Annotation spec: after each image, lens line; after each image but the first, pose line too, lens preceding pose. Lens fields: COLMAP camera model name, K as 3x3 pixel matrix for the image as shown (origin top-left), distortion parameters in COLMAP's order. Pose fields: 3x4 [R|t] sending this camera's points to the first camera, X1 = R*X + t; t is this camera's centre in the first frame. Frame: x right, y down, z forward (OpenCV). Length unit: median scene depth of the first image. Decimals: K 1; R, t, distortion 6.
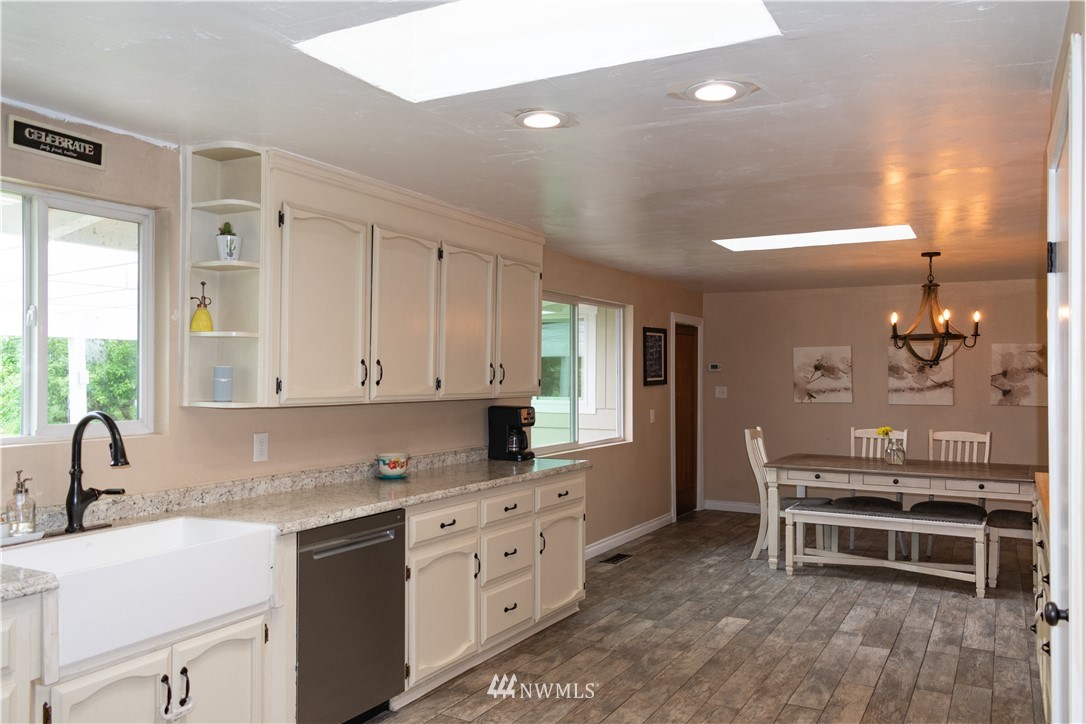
lens RADIAL K [[867.2, 0, 543.0], [0, 867.2, 362.0], [0, 0, 1]] dist [-0.000529, 0.006149]
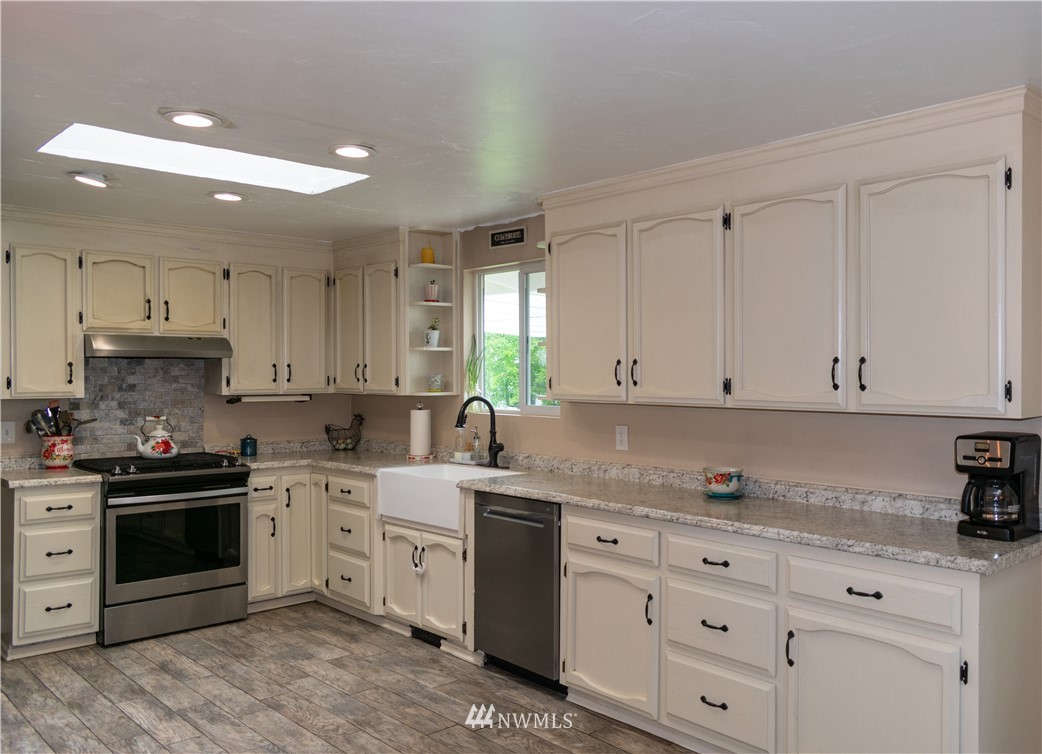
lens RADIAL K [[828.8, 0, 521.0], [0, 828.8, 377.0], [0, 0, 1]] dist [0.017148, 0.000109]
pose [[-0.340534, 0.001248, -0.940231, 0.765665], [0.011259, 0.999933, -0.002751, 0.019243], [0.940165, -0.011522, -0.340526, 1.267747]]
